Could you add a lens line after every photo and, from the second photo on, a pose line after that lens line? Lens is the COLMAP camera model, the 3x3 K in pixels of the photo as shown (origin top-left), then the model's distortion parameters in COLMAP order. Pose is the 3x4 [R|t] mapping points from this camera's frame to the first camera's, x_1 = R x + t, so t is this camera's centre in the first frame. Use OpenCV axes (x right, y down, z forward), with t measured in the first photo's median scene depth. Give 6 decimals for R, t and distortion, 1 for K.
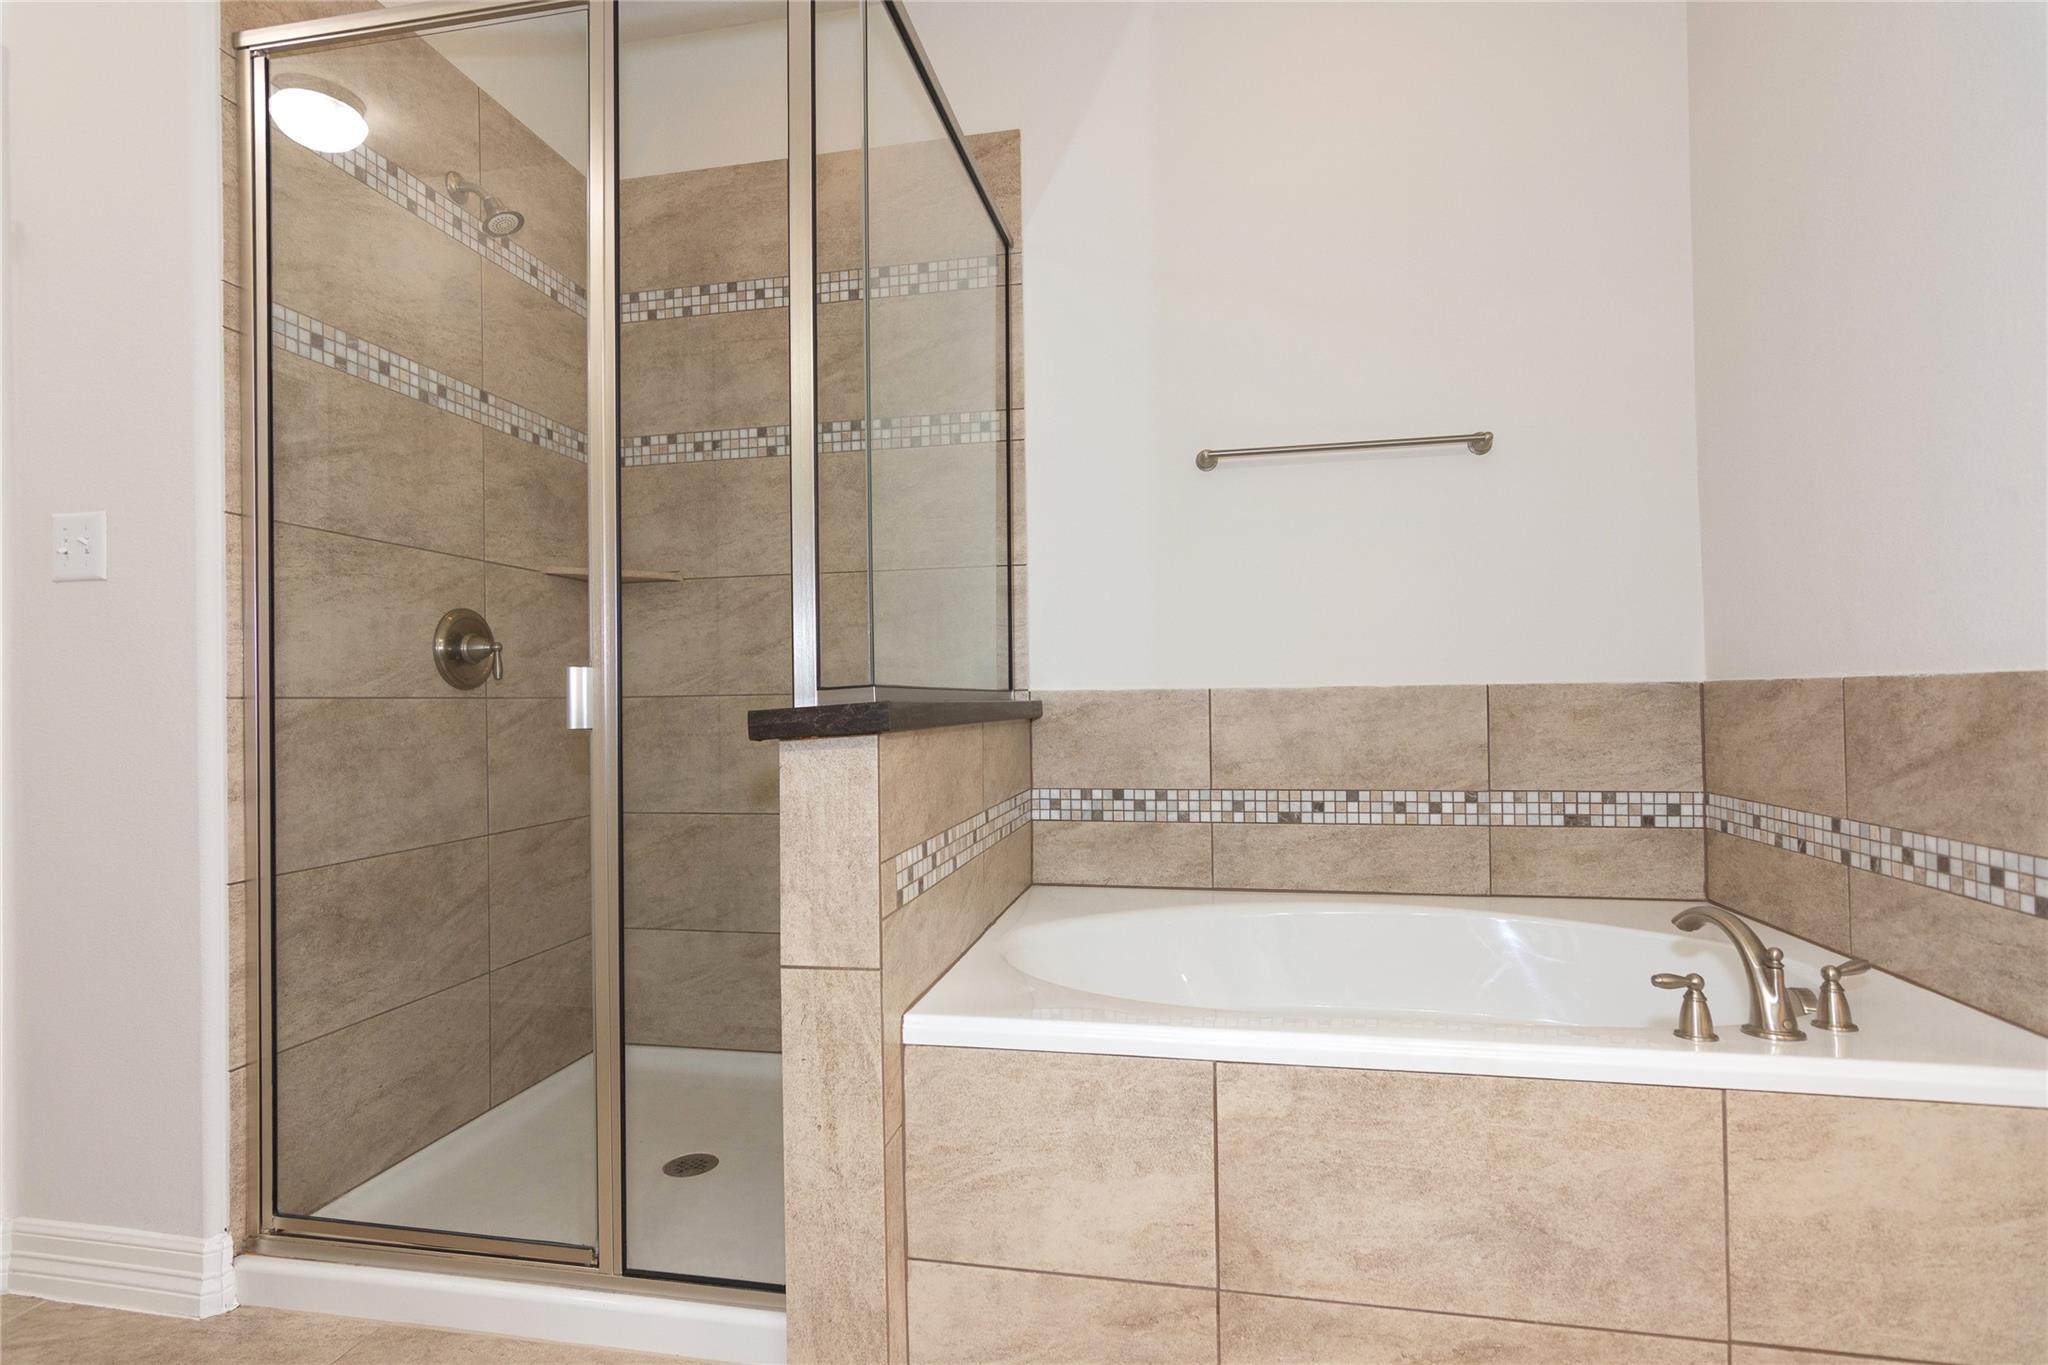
lens RADIAL K [[1014.2, 0, 1031.5], [0, 1014.2, 681.4], [0, 0, 1]] dist [0.015863, -0.000997]
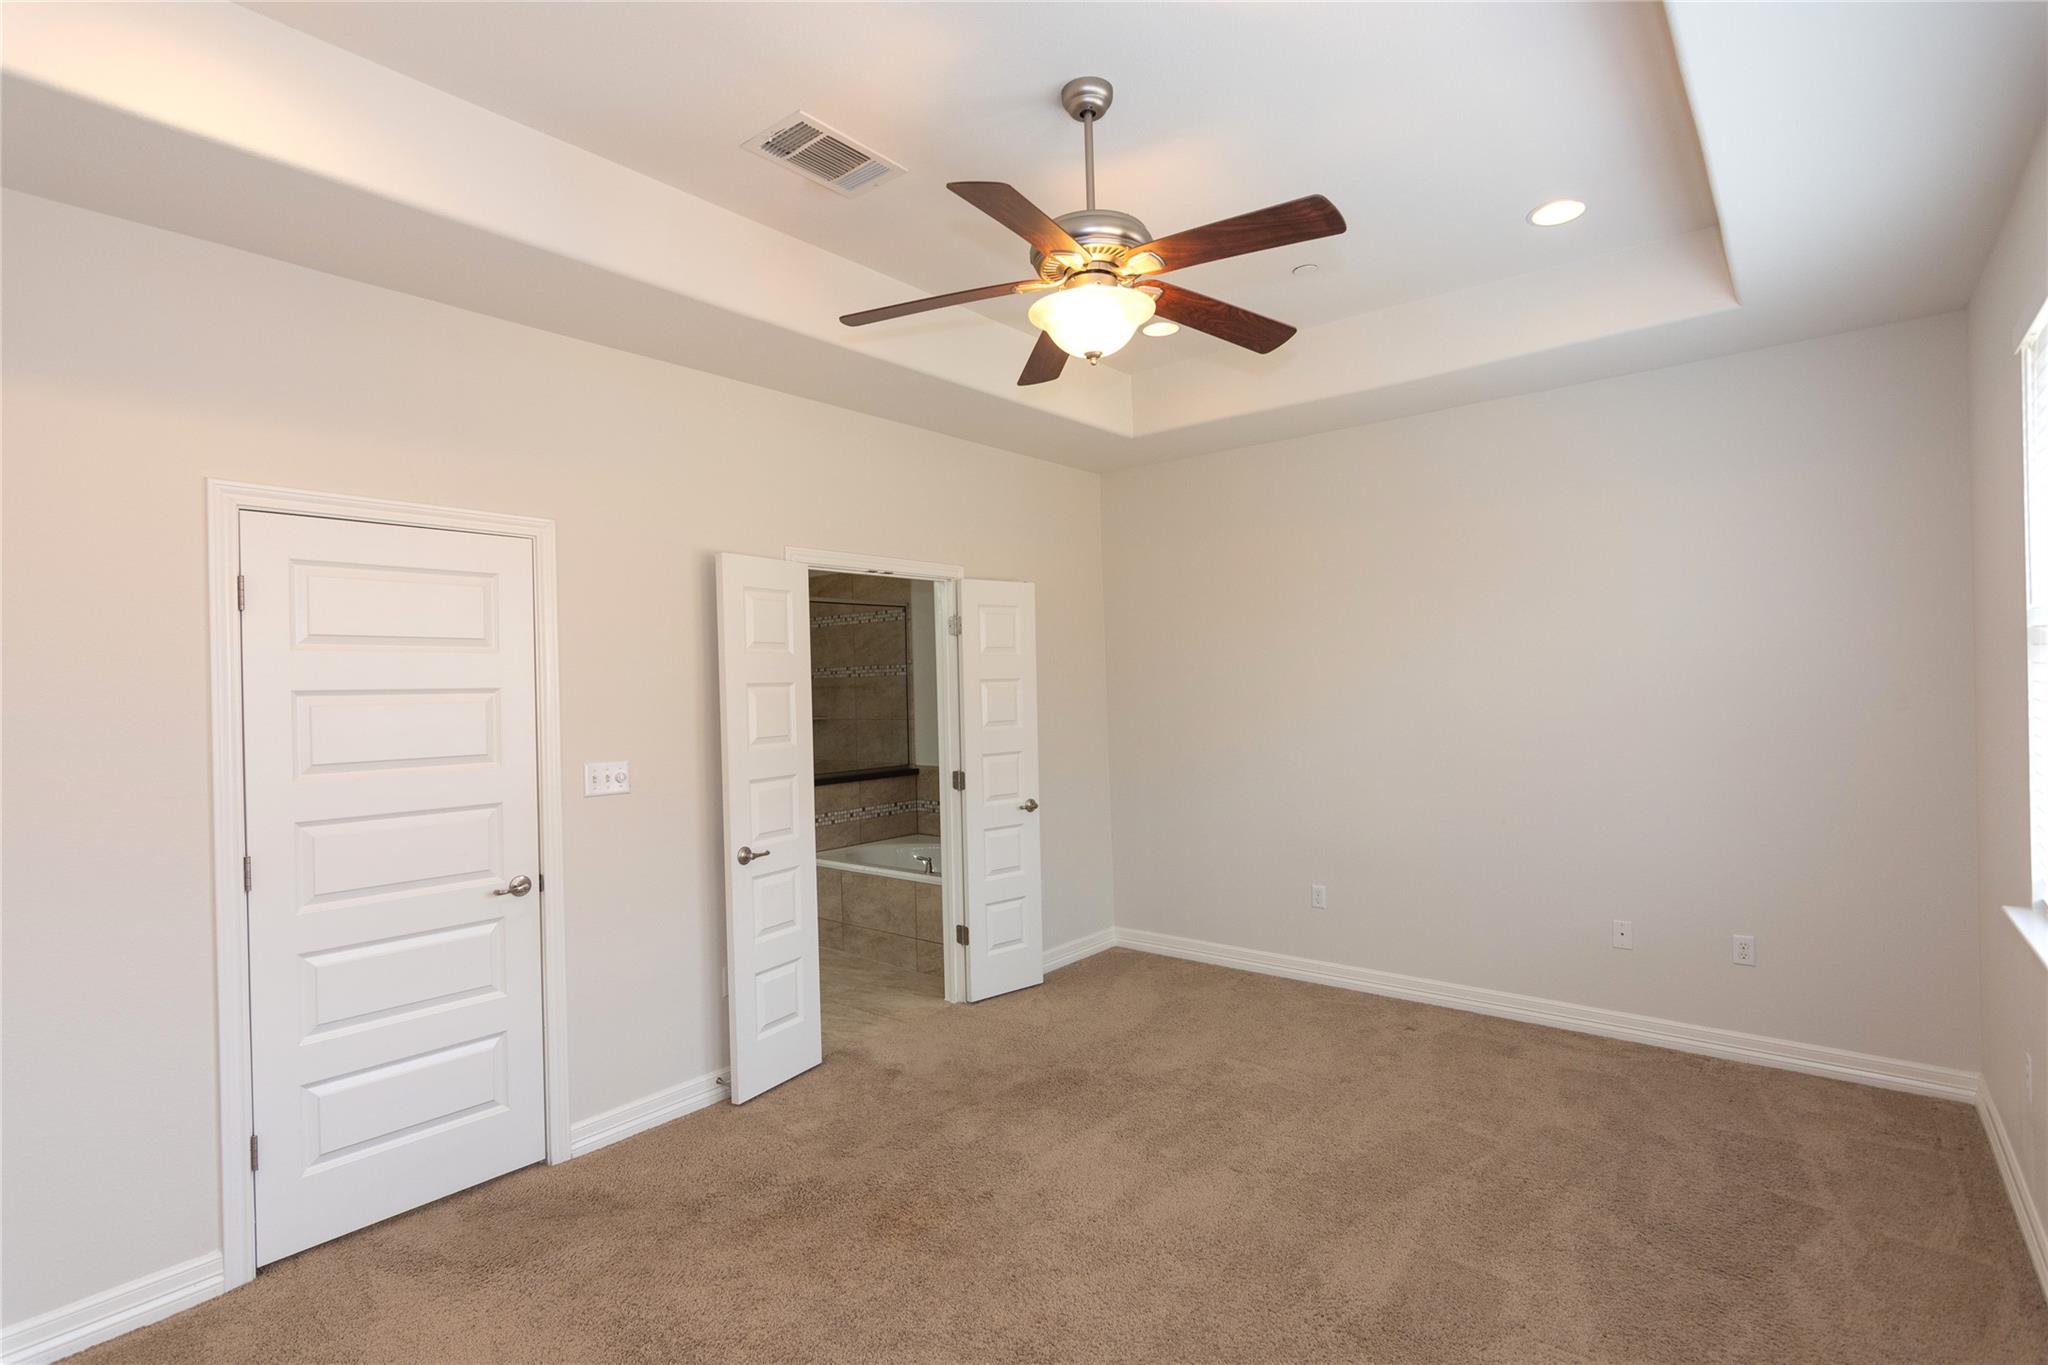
lens RADIAL K [[1014.2, 0, 1032.0], [0, 1014.2, 685.9], [0, 0, 1]] dist [0.015863, -0.000997]
pose [[0.875436, 0.000085, -0.483334, 2.978707], [0.011375, 0.999719, 0.020777, -0.481339], [0.483201, -0.023687, 0.875189, -2.347066]]
